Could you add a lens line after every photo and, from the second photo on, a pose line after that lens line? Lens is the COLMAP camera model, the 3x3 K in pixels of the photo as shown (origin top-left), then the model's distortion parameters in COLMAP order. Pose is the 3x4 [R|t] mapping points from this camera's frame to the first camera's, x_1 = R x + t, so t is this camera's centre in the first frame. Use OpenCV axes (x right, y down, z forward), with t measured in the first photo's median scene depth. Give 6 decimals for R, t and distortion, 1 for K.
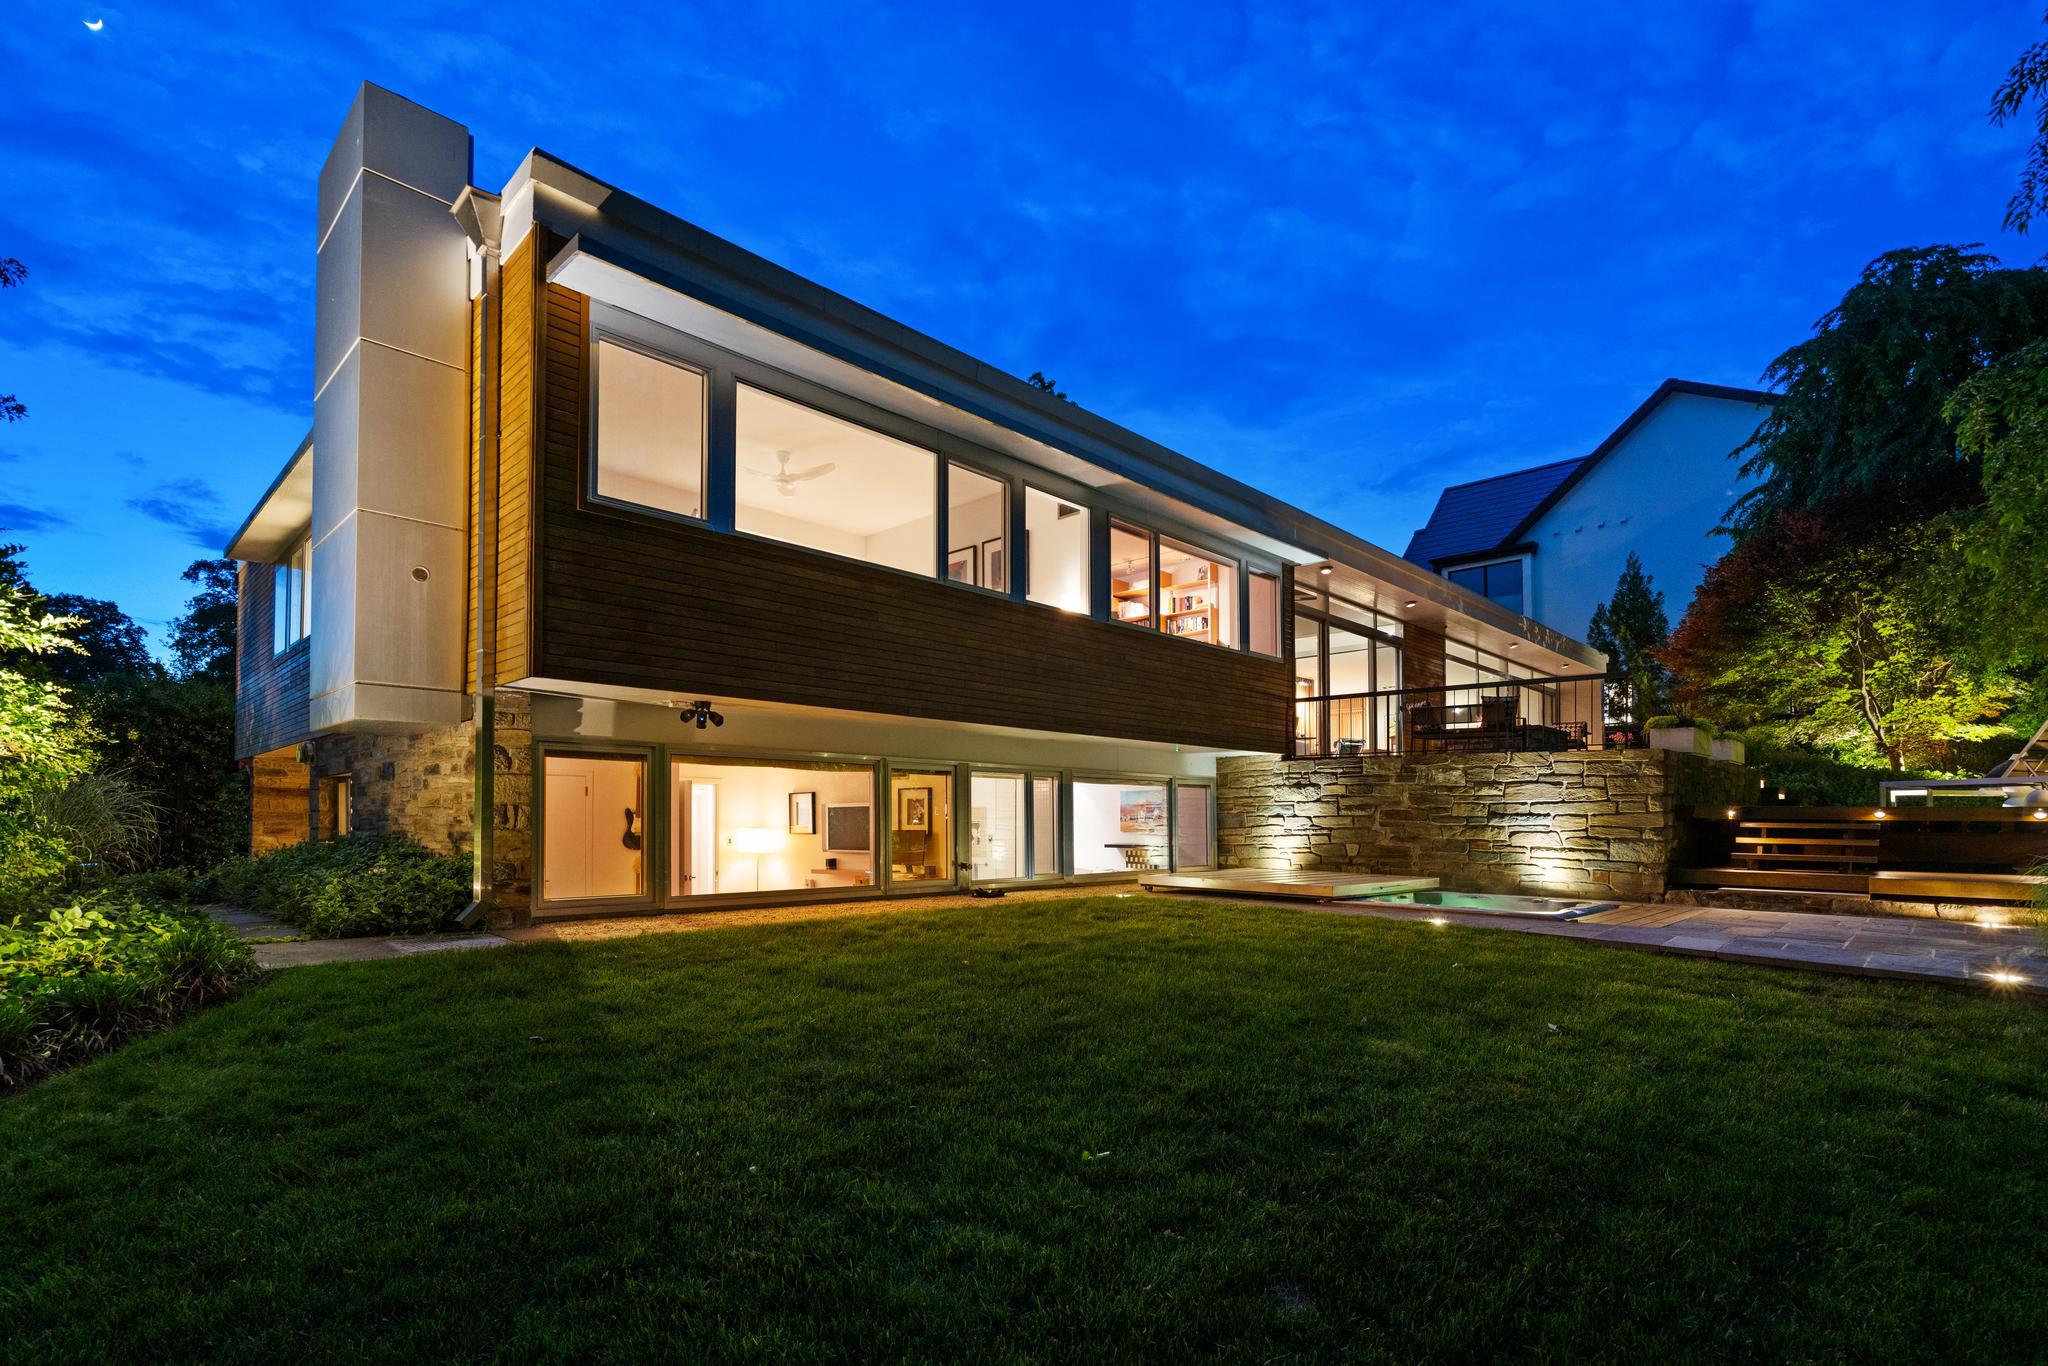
lens RADIAL K [[960.5, 0, 1022.2], [0, 960.5, 782.8], [0, 0, 1]] dist [0.003578, 0.001068]
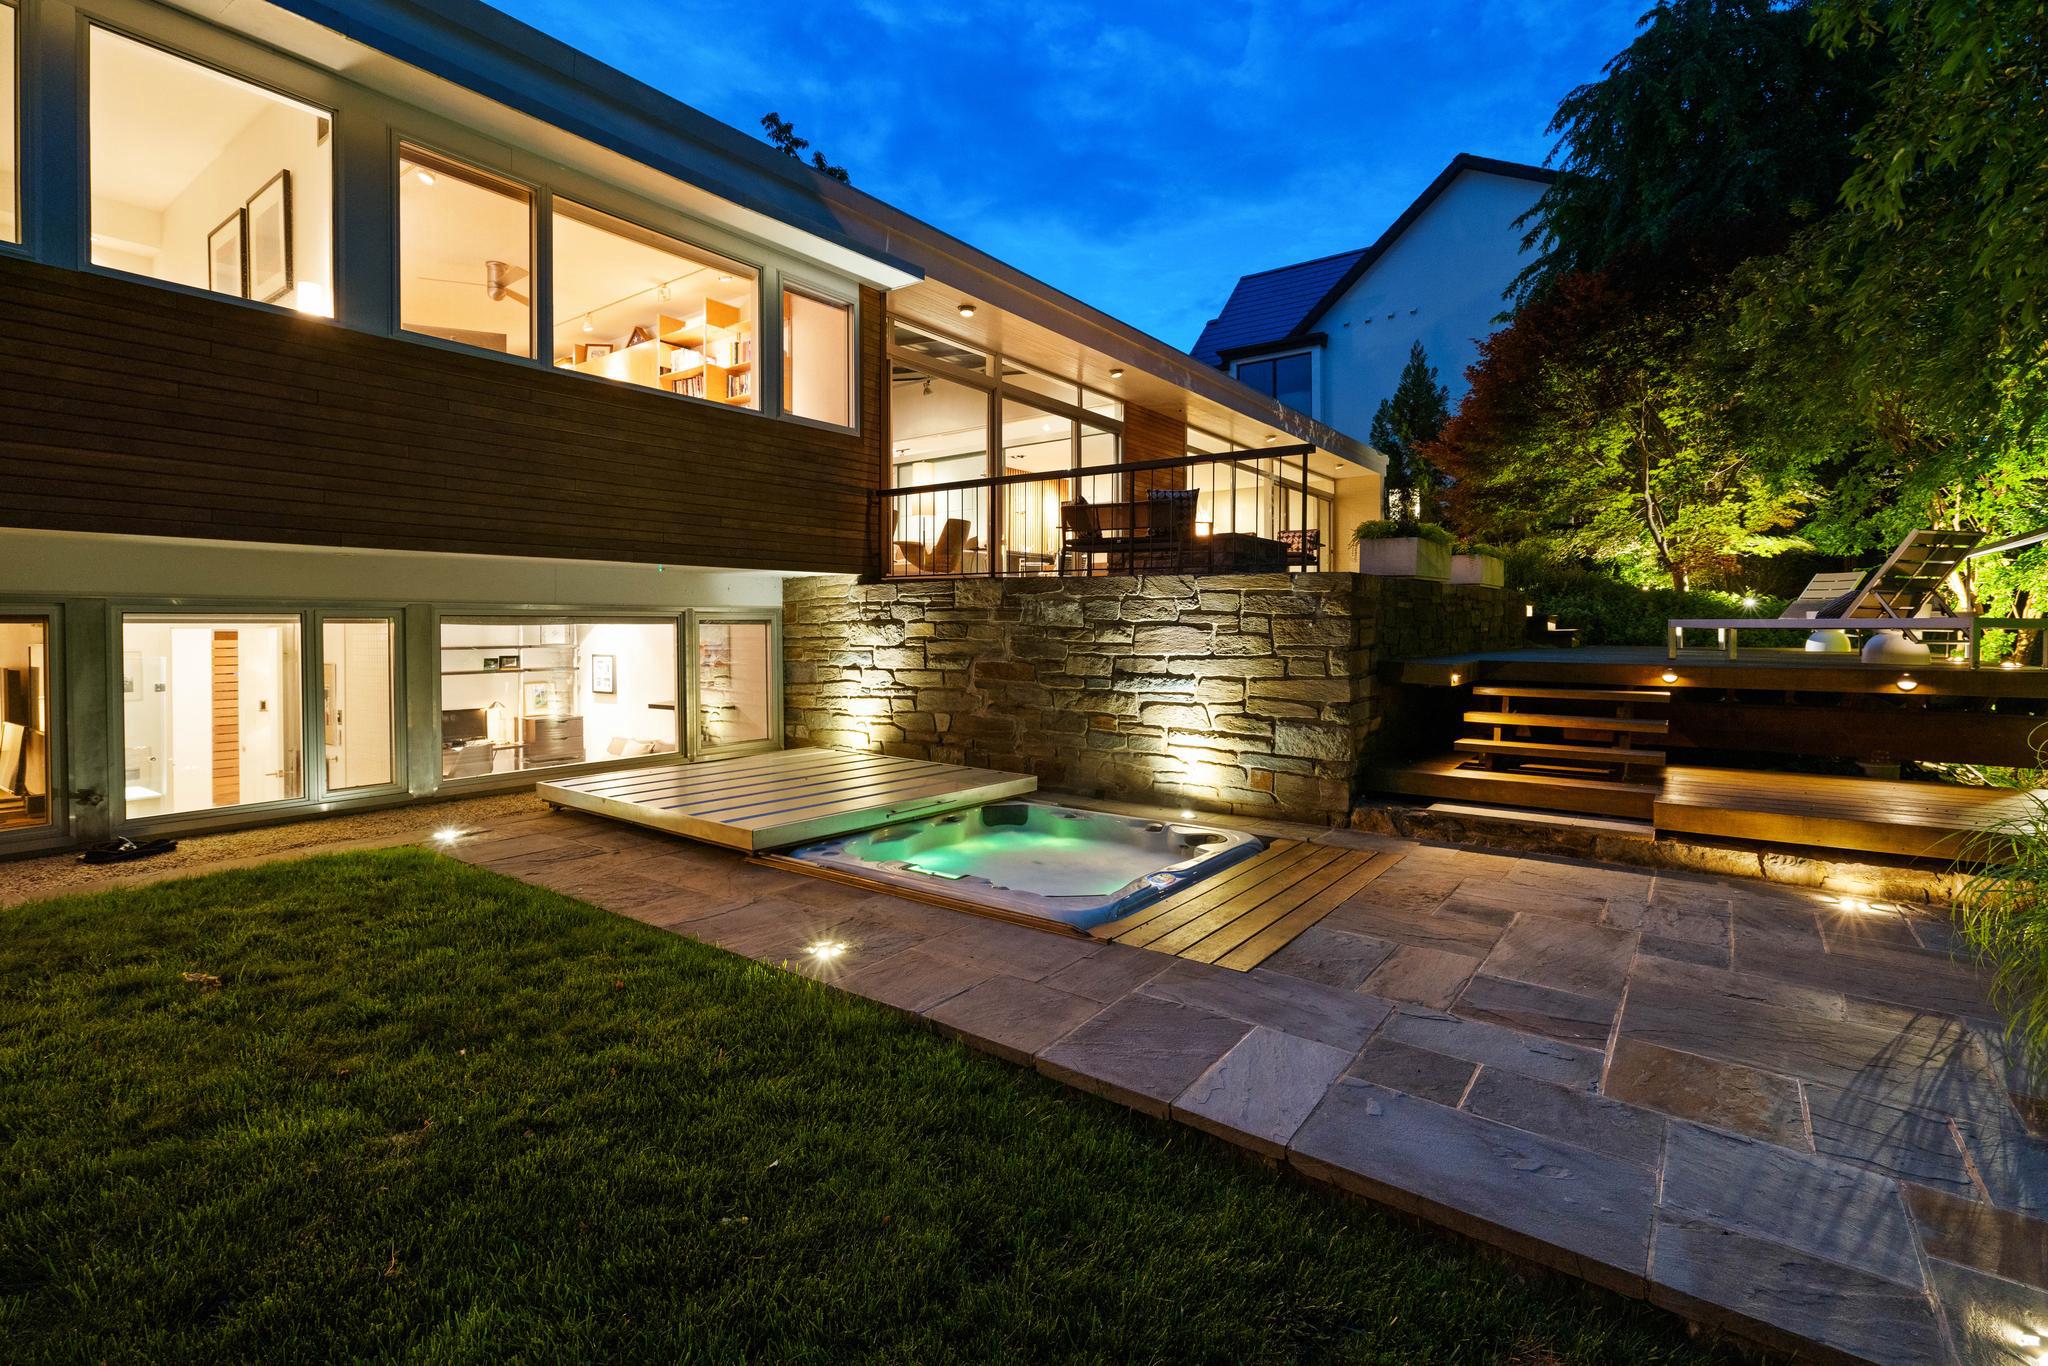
lens RADIAL K [[935.0, 0, 1017.4], [0, 935.0, 625.6], [0, 0, 1]] dist [-0.017507, 0.010431]
pose [[0.991884, -0.007009, 0.126950, 0.277902], [0.002120, 0.999252, 0.038610, -0.018055], [-0.127125, -0.038027, 0.991157, 0.323511]]
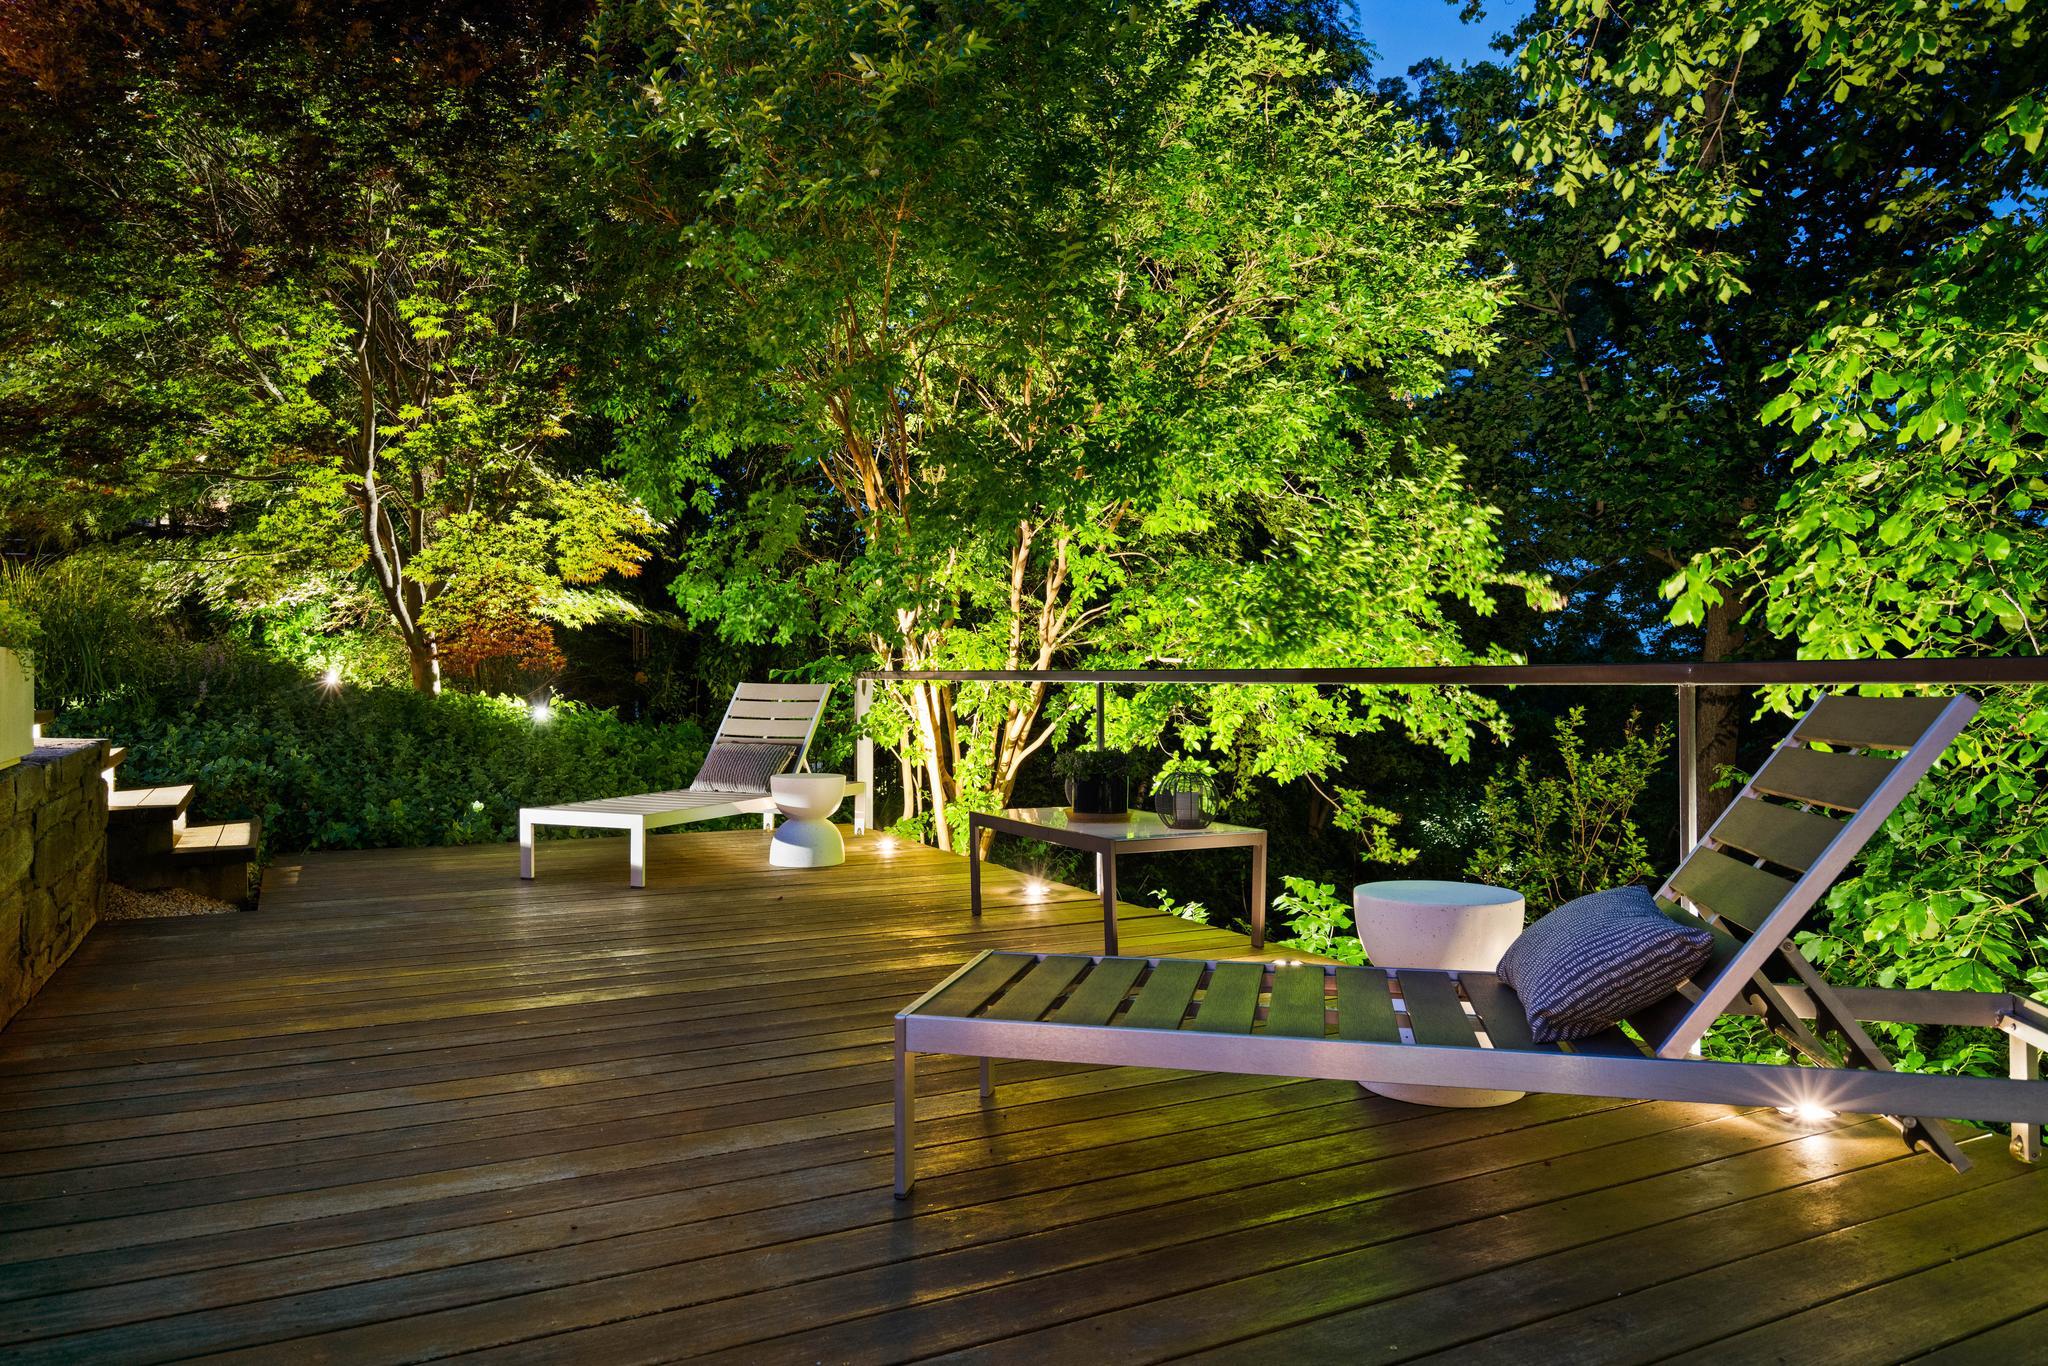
lens RADIAL K [[1353.5, 0, 1024.0], [0, 1353.5, 683.0], [0, 0, 1]] dist [-0.001353, 0.000695]
pose [[0.307107, -0.008786, 0.951634, 0.539336], [-0.034782, 0.999186, 0.020449, -0.043765], [-0.951039, -0.039380, 0.306552, 0.710126]]
